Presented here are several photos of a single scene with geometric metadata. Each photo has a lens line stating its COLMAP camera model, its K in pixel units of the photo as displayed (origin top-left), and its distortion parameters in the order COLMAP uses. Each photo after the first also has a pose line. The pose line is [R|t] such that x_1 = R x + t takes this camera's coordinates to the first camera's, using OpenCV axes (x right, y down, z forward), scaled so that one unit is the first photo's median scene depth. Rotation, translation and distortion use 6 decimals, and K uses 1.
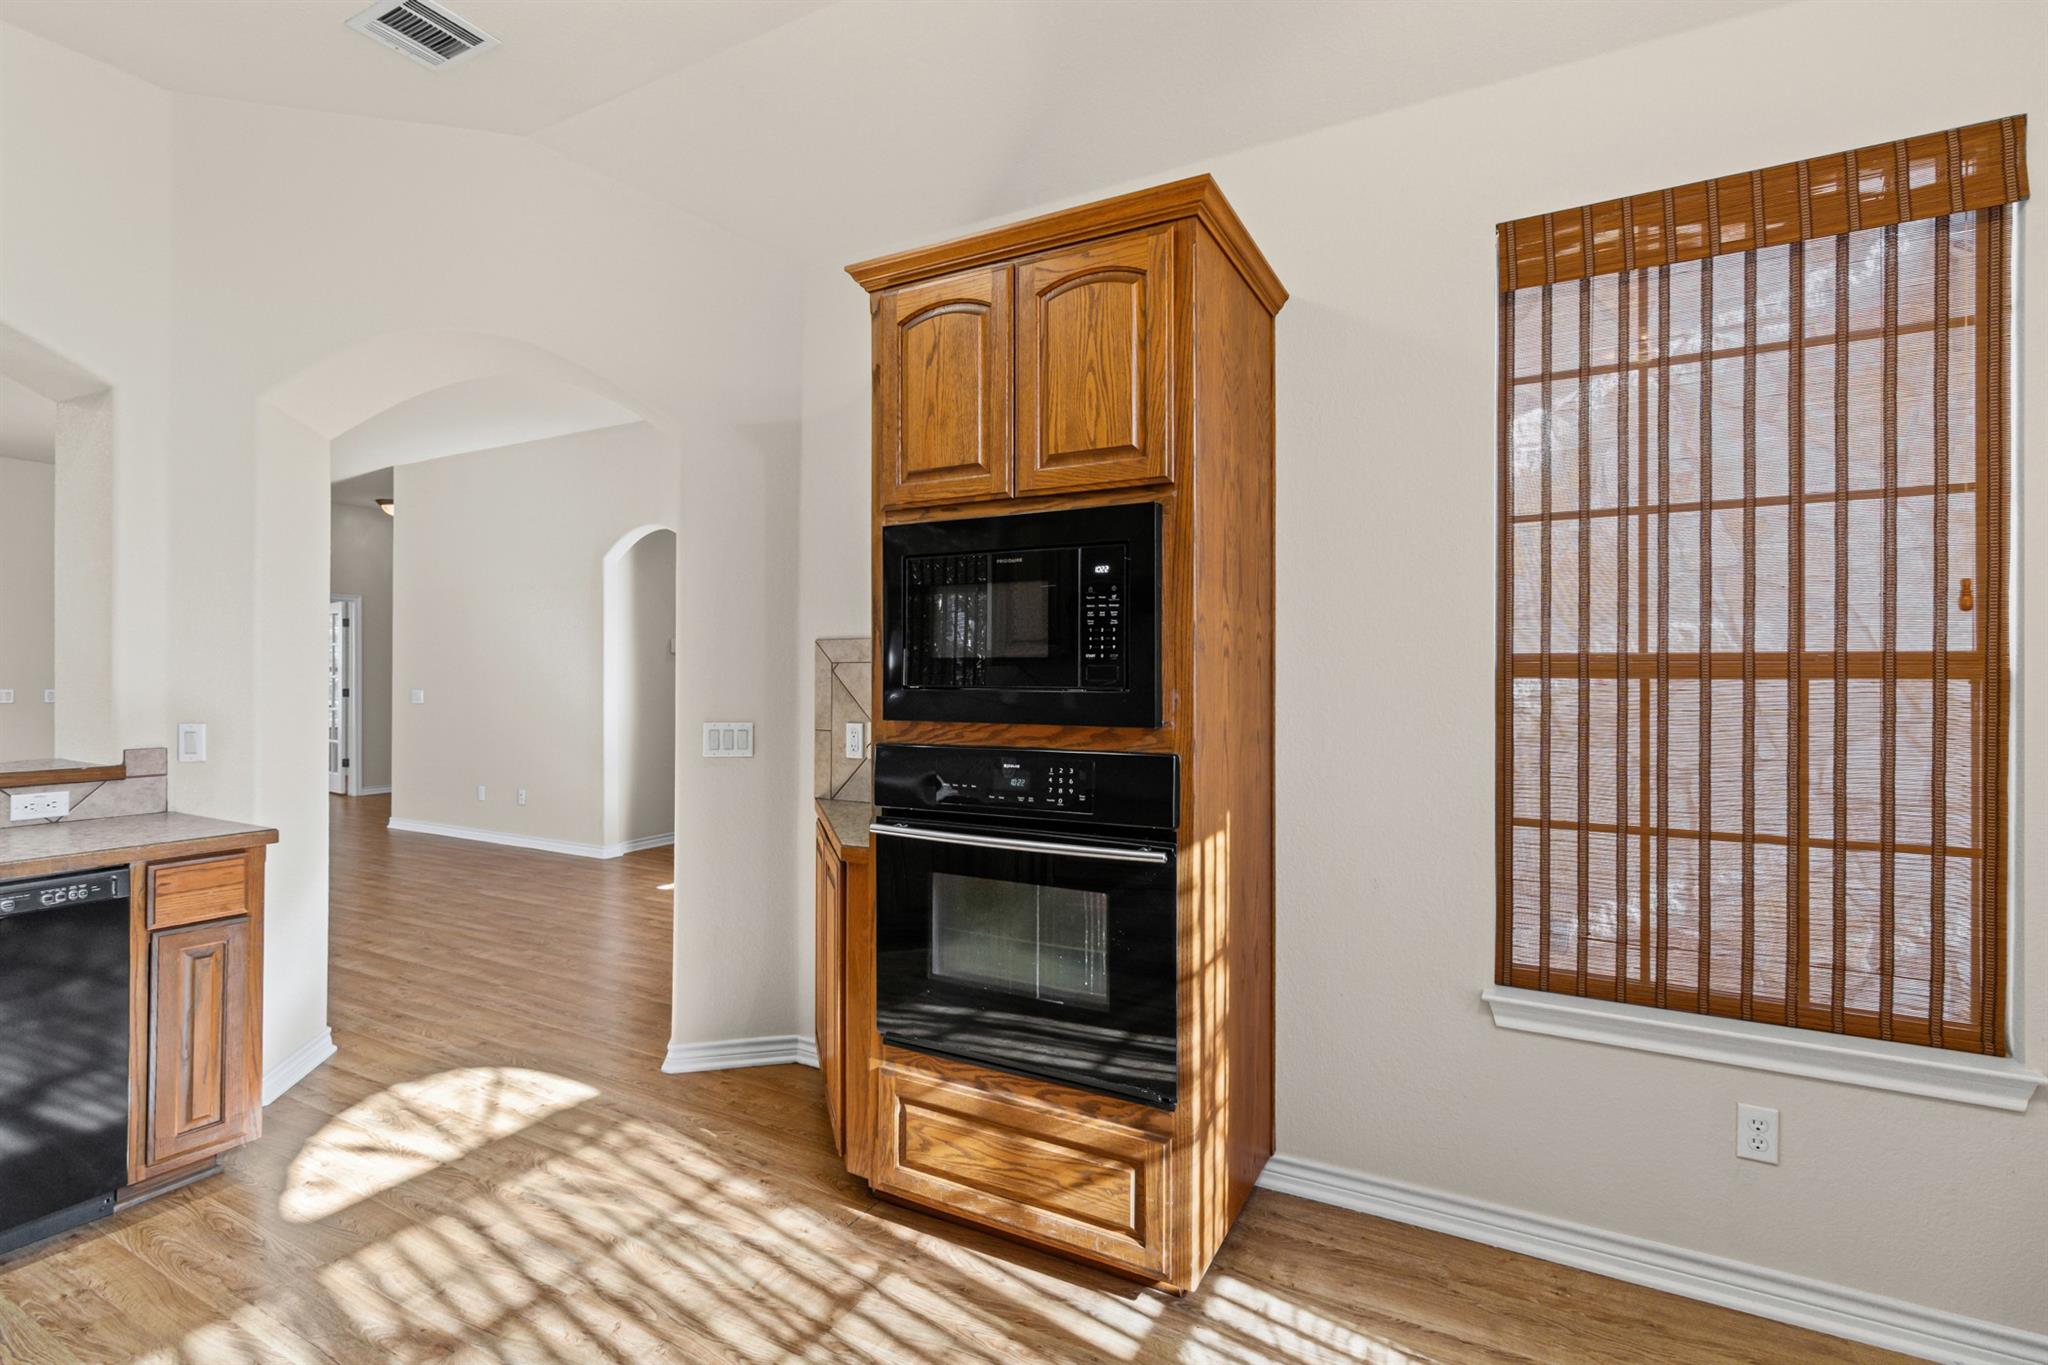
lens RADIAL K [[949.7, 0, 1018.6], [0, 949.7, 683.8], [0, 0, 1]] dist [0.001038, 0.000403]
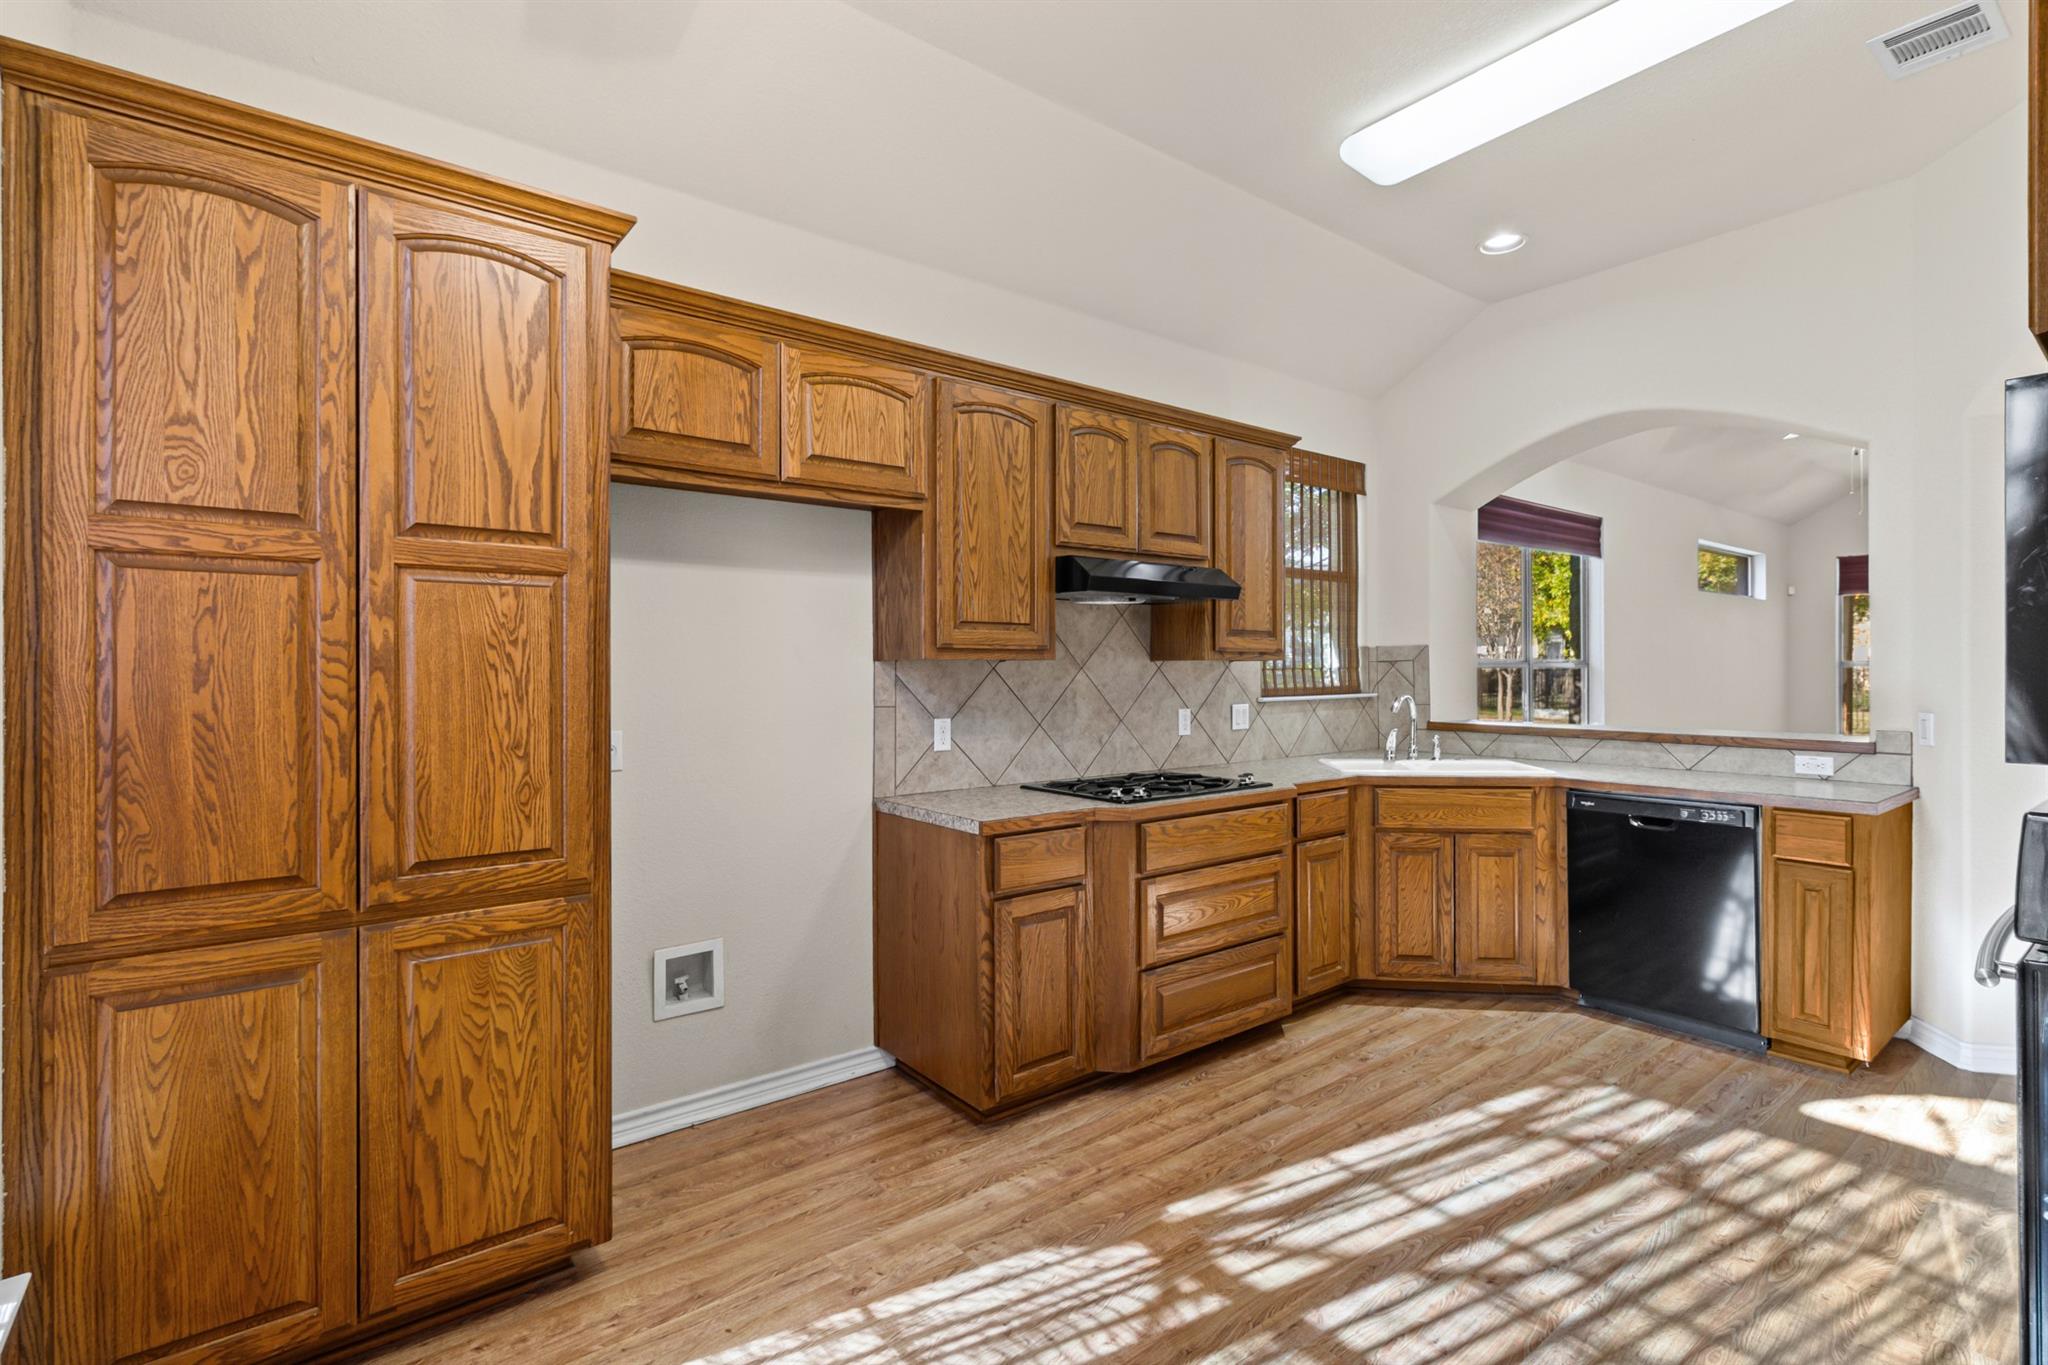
lens RADIAL K [[949.7, 0, 1021.6], [0, 949.7, 670.3], [0, 0, 1]] dist [0.001038, 0.000403]
pose [[-0.403671, -0.001685, -0.914903, 0.774731], [-0.001203, 0.999998, -0.001311, -0.008680], [0.914903, 0.000571, -0.403672, 0.550600]]
